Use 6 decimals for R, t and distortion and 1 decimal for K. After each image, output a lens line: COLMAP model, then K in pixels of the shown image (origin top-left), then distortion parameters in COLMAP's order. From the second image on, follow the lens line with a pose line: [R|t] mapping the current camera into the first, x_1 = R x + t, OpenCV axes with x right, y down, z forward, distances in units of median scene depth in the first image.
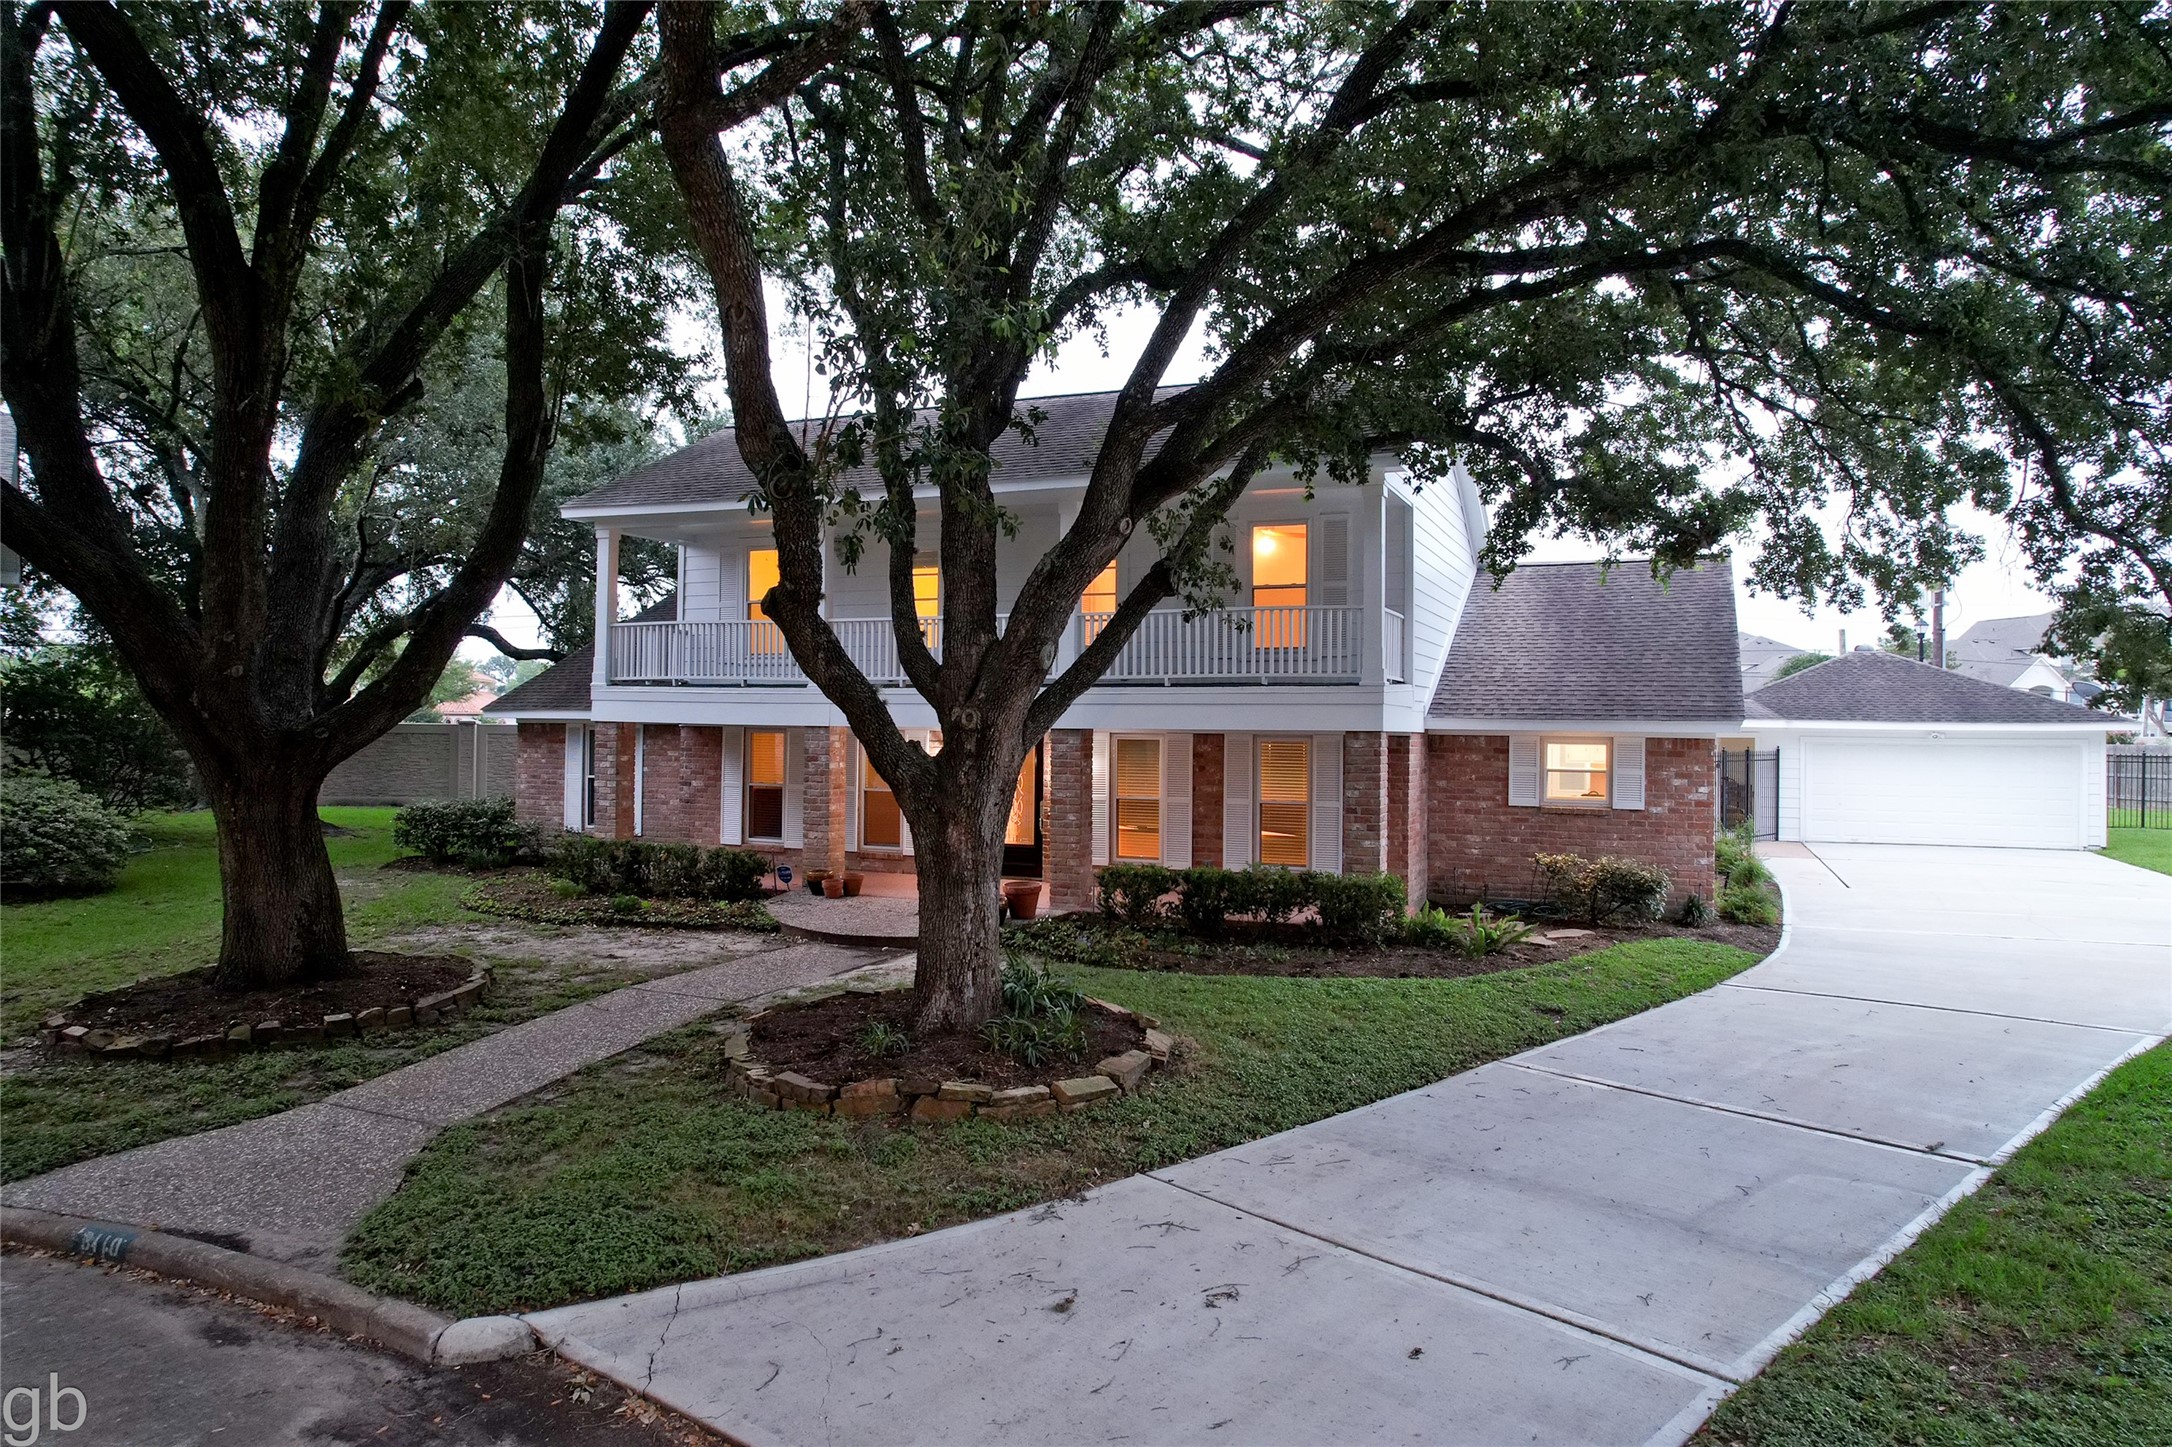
lens RADIAL K [[1267.0, 0, 1089.1], [0, 1267.0, 725.1], [0, 0, 1]] dist [-0.027720, 0.008672]
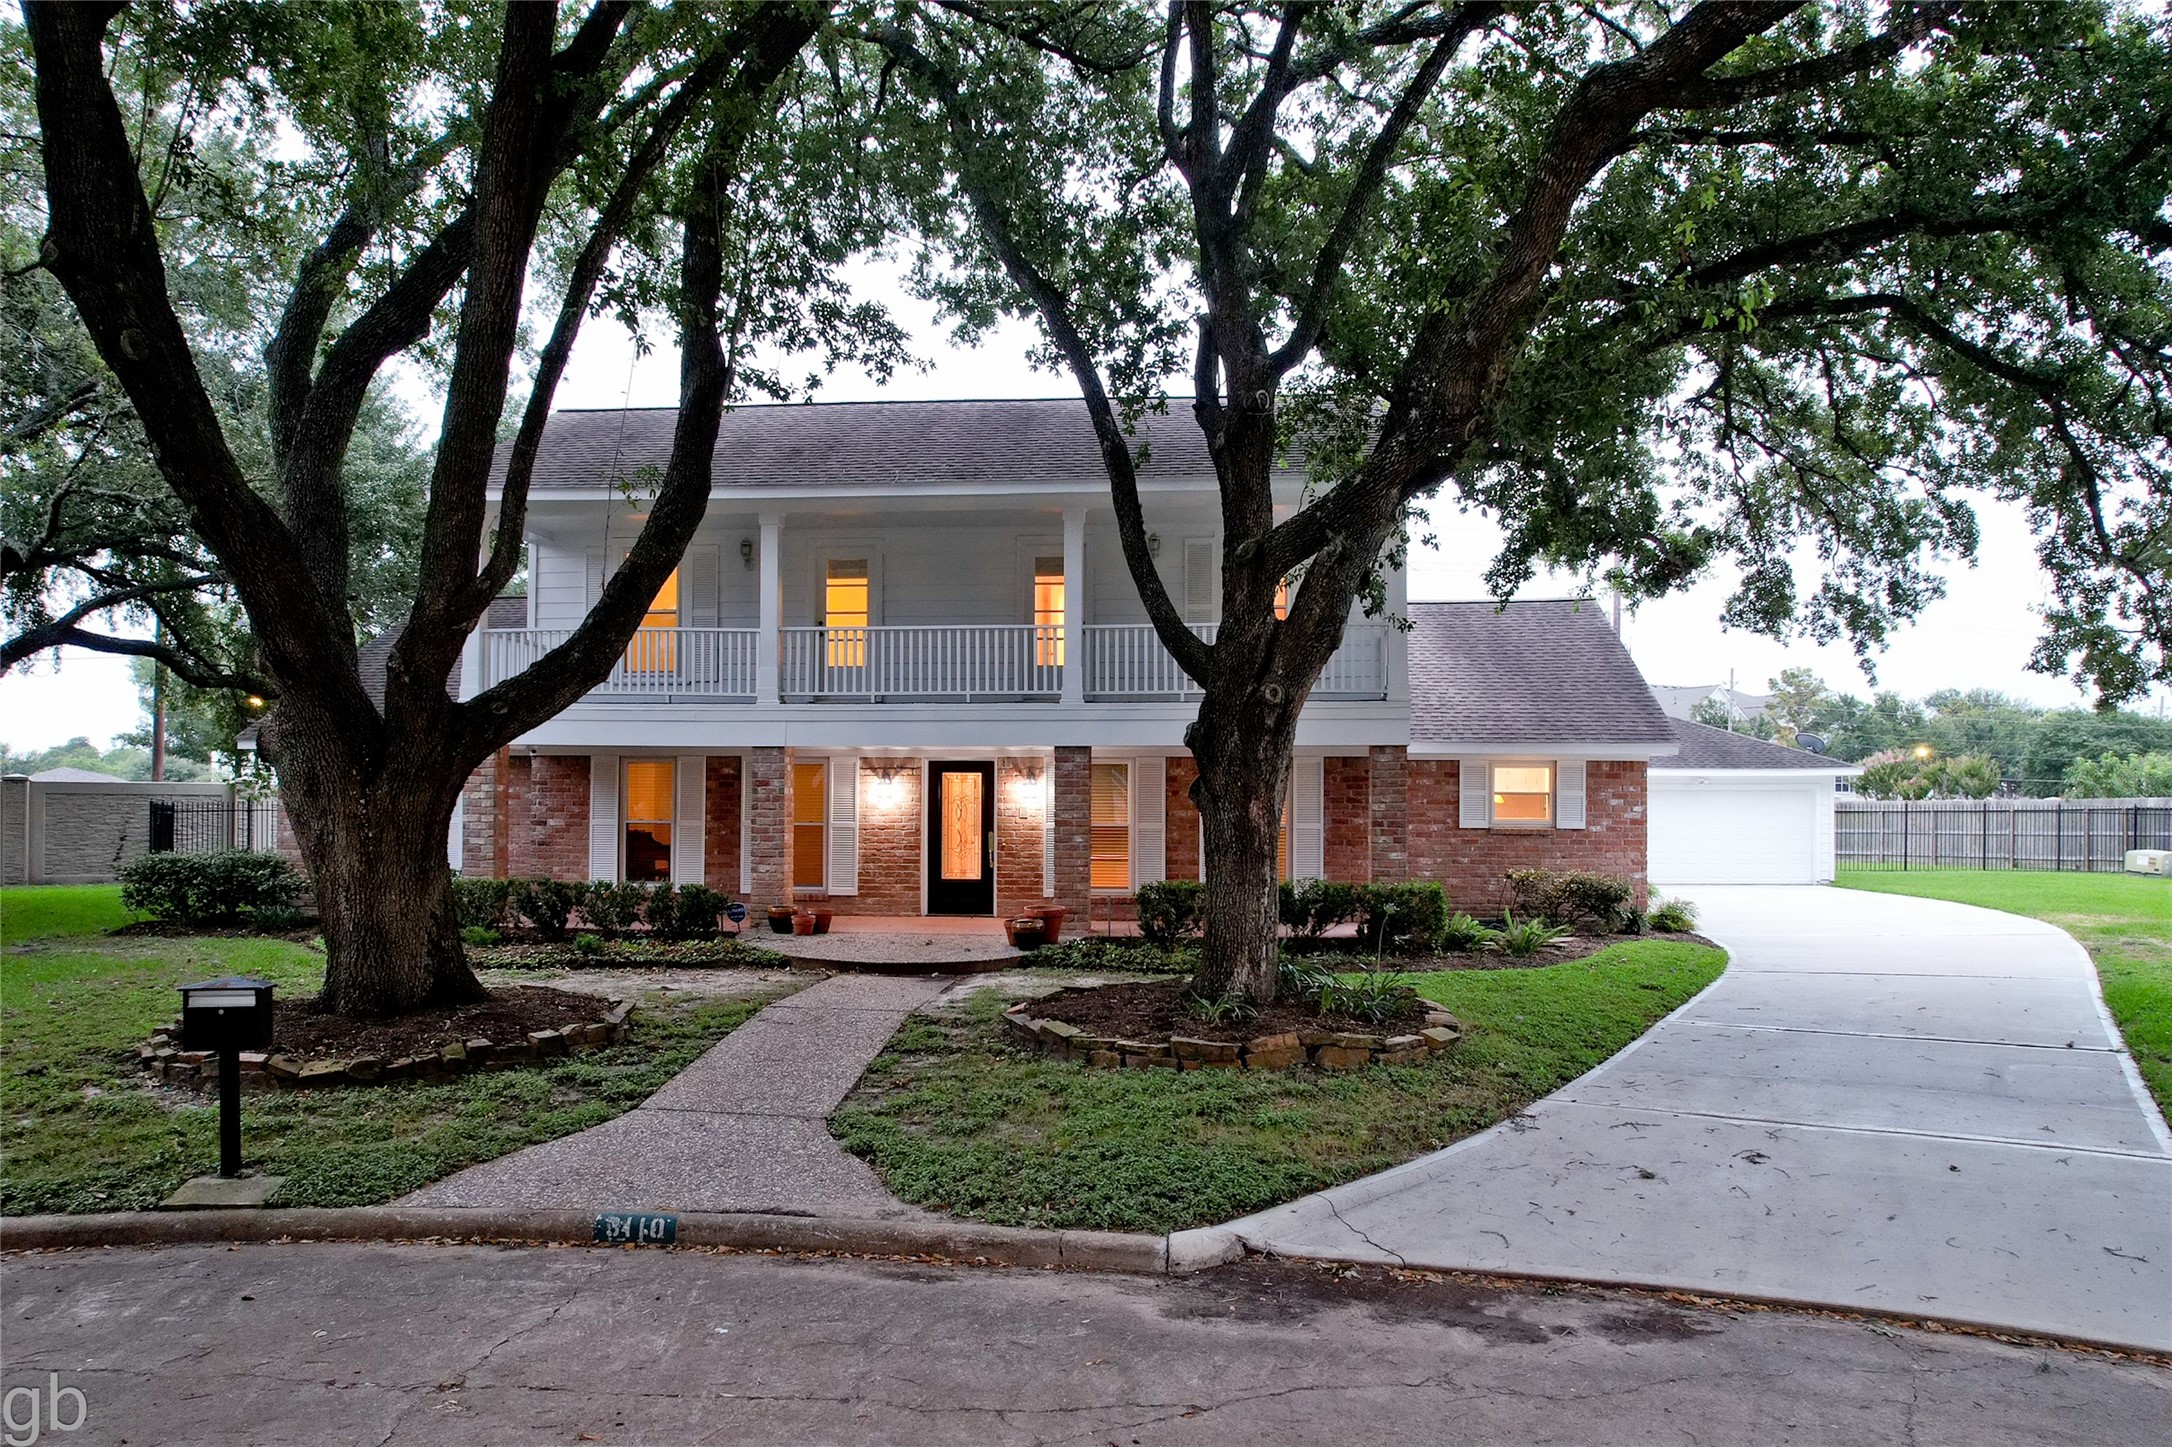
lens RADIAL K [[1408.2, 0, 1087.8], [0, 1408.2, 722.4], [0, 0, 1]] dist [-0.023591, -0.004966]
pose [[0.958489, 0.015231, 0.284721, -0.550308], [0.000532, 0.998475, -0.055207, 0.074949], [-0.285127, 0.053067, 0.957019, -0.059899]]
